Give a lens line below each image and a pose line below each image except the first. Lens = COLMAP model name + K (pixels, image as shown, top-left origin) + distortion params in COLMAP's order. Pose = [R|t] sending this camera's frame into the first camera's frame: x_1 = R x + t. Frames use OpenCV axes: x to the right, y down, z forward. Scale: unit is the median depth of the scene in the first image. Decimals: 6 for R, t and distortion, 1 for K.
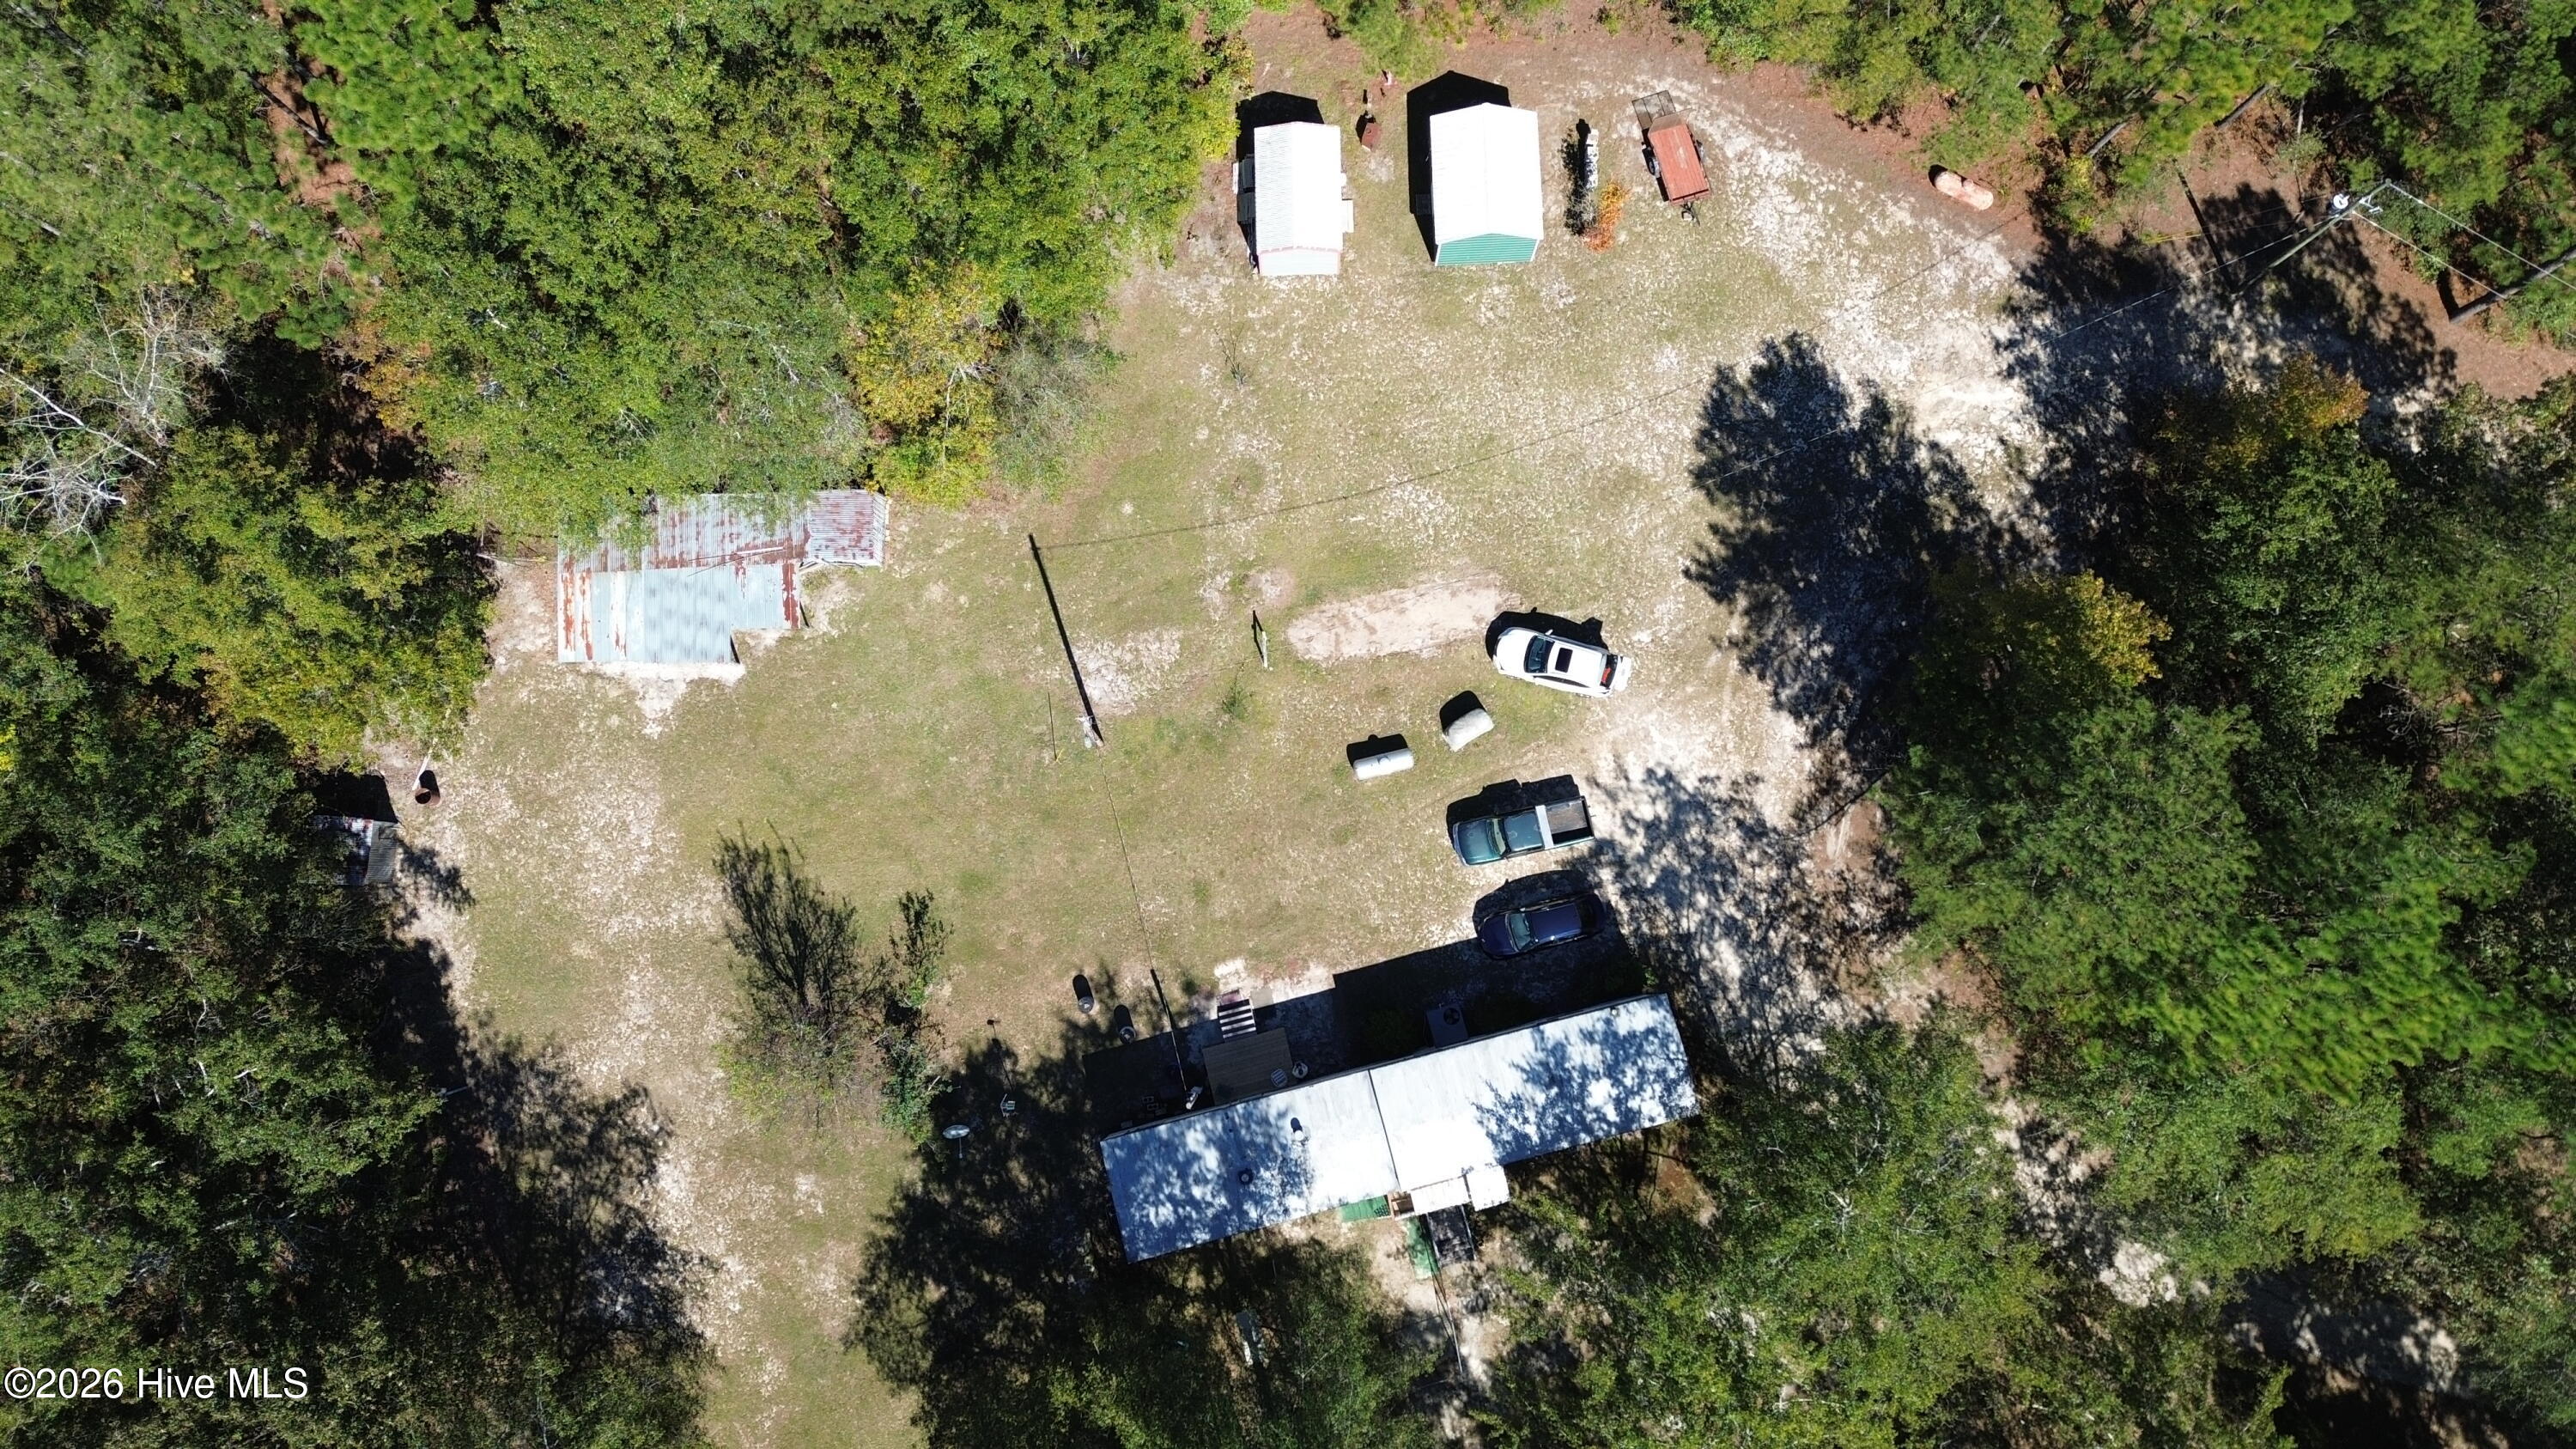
lens RADIAL K [[1811.7, 0, 1282.6], [0, 1811.7, 709.5], [0, 0, 1]] dist [0.078028, -0.069858]
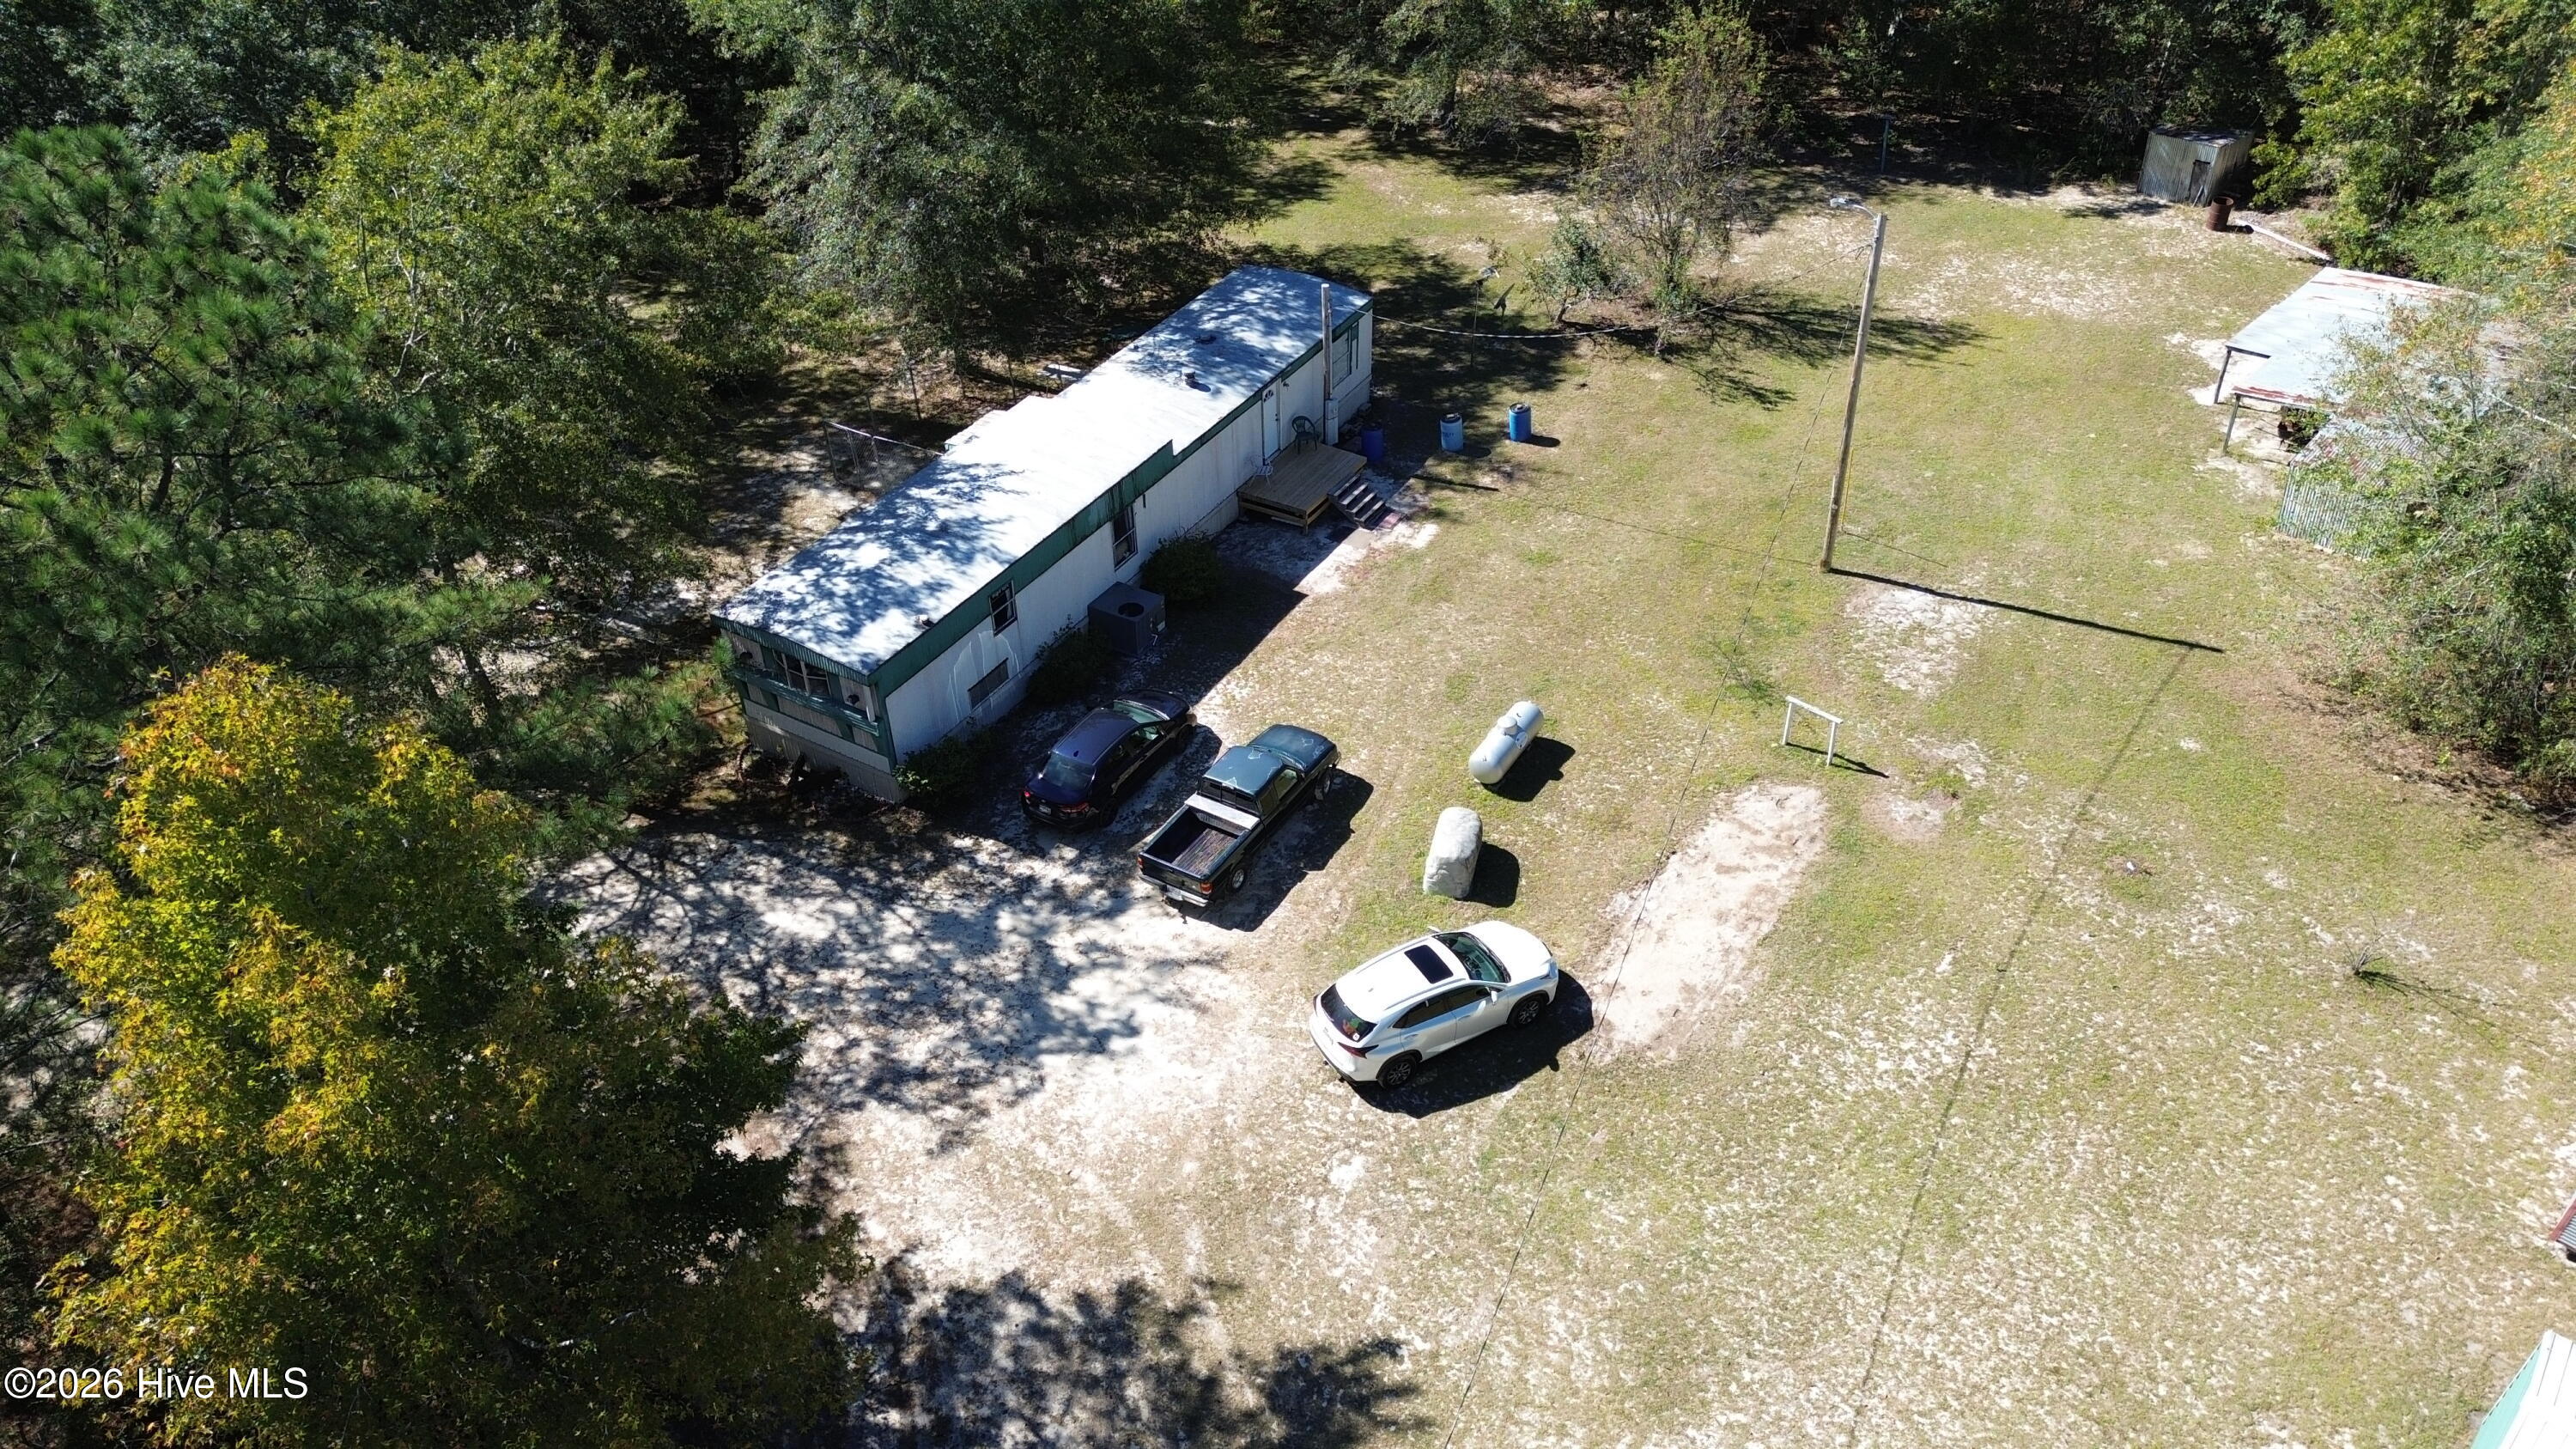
lens RADIAL K [[1811.7, 0, 1298.1], [0, 1811.7, 725.9], [0, 0, 1]] dist [0.078028, -0.069858]
pose [[-0.710995, 0.457405, -0.534103, 0.395001], [-0.691166, -0.314668, 0.650595, -0.285166], [0.129520, 0.831724, 0.539870, 0.683772]]
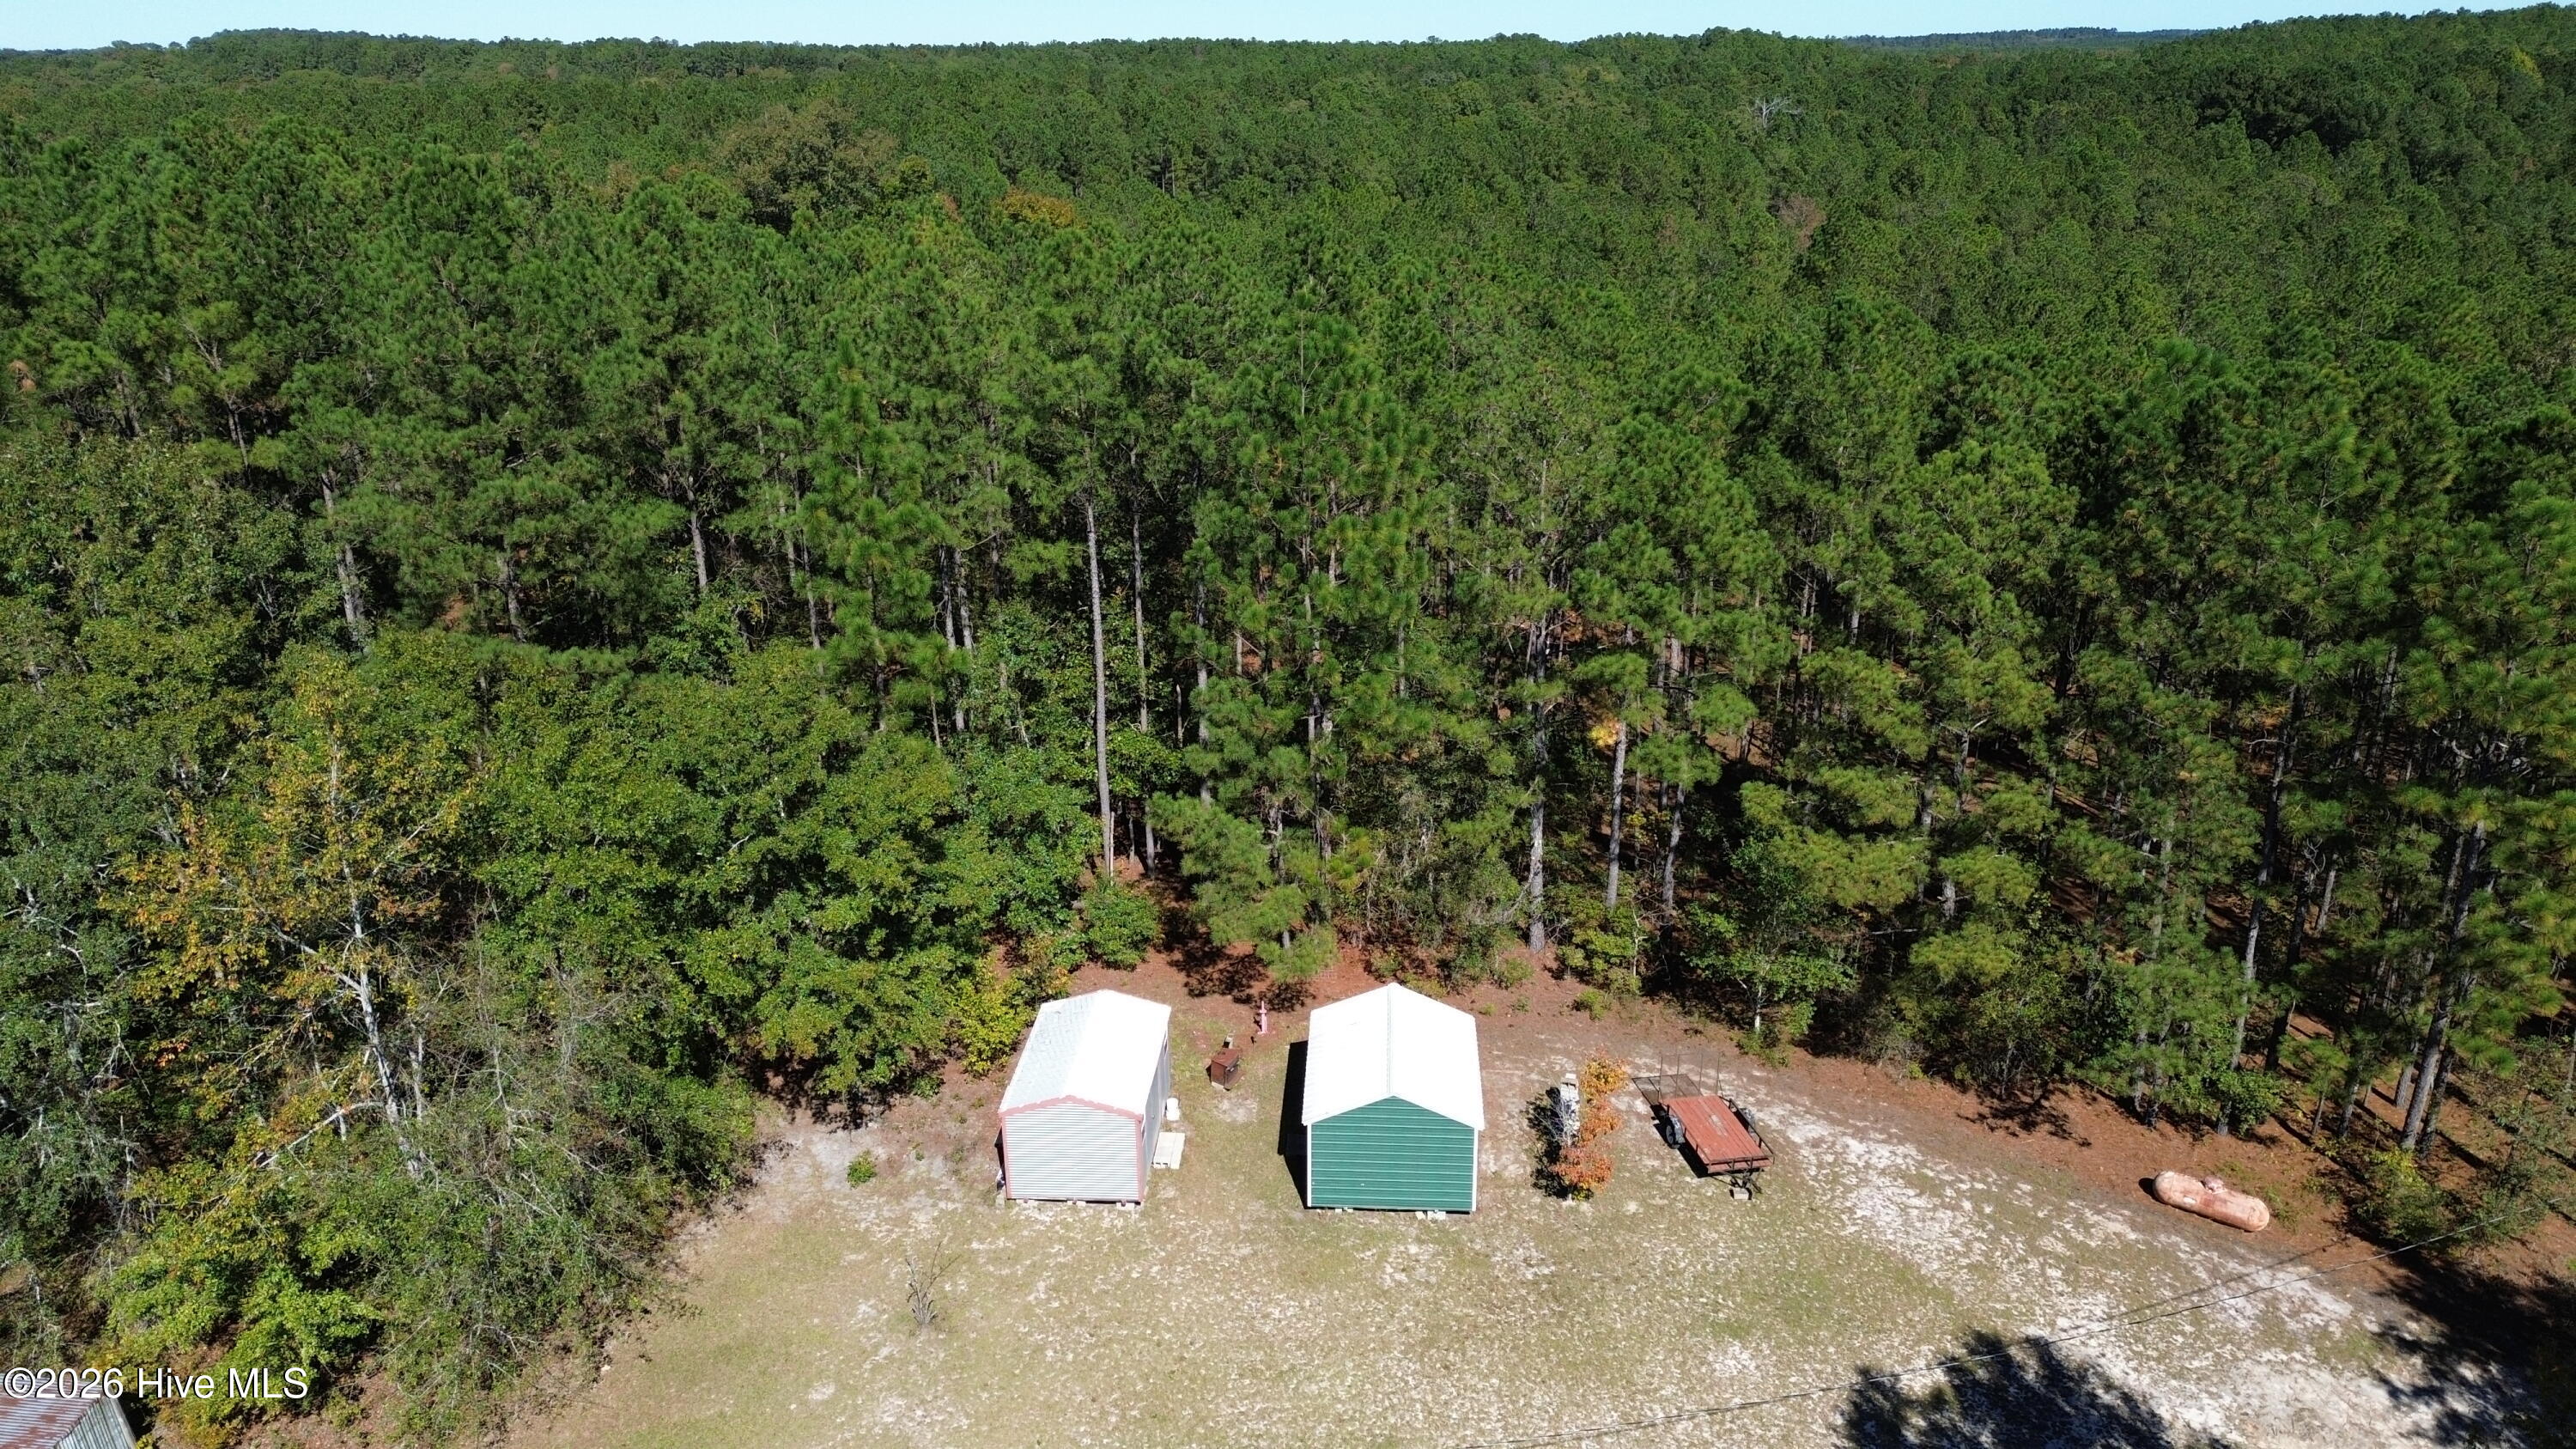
lens RADIAL K [[1811.7, 0, 1279.1], [0, 1811.7, 723.6], [0, 0, 1]] dist [0.078028, -0.069858]
pose [[0.995759, 0.041656, -0.082034, 0.120041], [-0.091930, 0.486340, -0.868920, 0.194785], [0.003700, 0.872776, 0.488107, 0.602707]]
